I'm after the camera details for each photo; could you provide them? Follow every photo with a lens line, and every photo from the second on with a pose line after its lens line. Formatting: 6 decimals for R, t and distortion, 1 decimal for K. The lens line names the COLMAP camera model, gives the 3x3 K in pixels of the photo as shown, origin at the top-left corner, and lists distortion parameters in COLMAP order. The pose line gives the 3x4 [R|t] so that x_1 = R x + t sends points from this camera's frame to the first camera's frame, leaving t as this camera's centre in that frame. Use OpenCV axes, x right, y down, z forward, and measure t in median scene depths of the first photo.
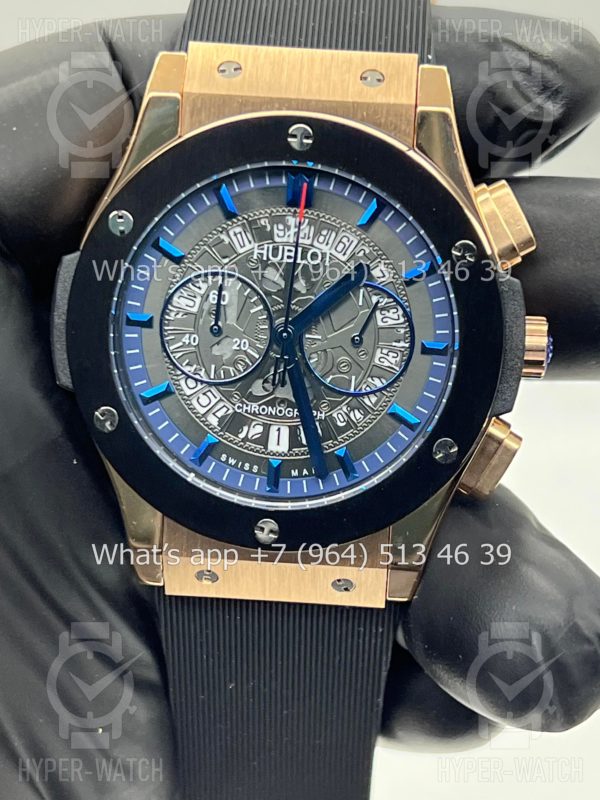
lens RADIAL K [[1881.1, 0, 300.0], [0, 1881.1, 400.0], [0, 0, 1]] dist [0.186911, 0.094197]
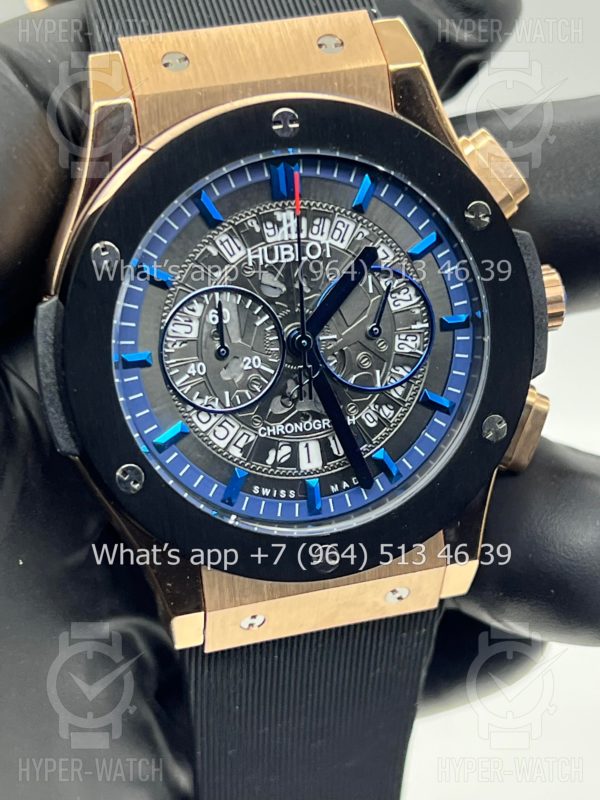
lens RADIAL K [[1881.1, 0, 300.0], [0, 1881.1, 400.0], [0, 0, 1]] dist [0.186911, 0.094197]
pose [[0.938171, -0.217182, 0.269569, -0.255387], [0.207459, 0.976121, 0.064413, -0.065165], [-0.277121, -0.004506, 0.960824, 0.133840]]
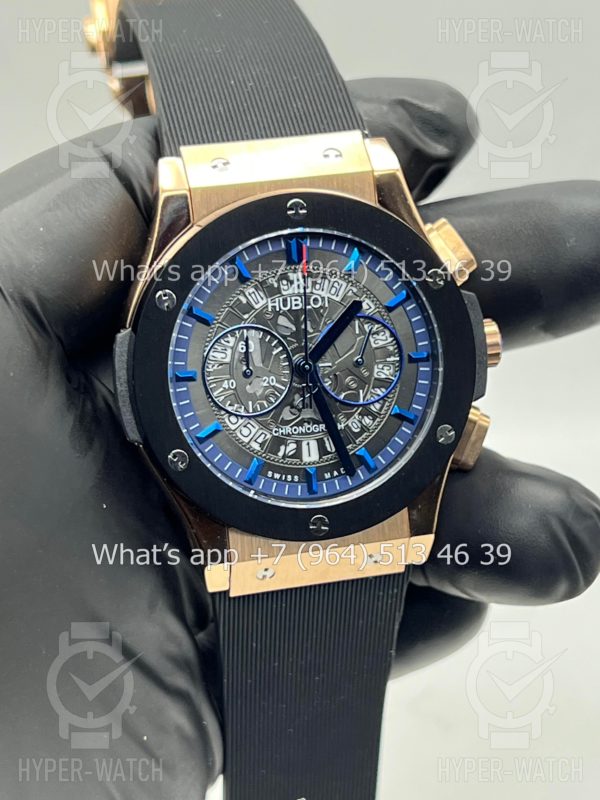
lens RADIAL K [[1881.1, 0, 300.0], [0, 1881.1, 400.0], [0, 0, 1]] dist [0.186911, 0.094197]
pose [[0.952766, -0.176121, 0.247424, -0.320567], [0.182398, 0.983222, -0.002494, -0.010596], [-0.242833, 0.047506, 0.968904, -0.202471]]
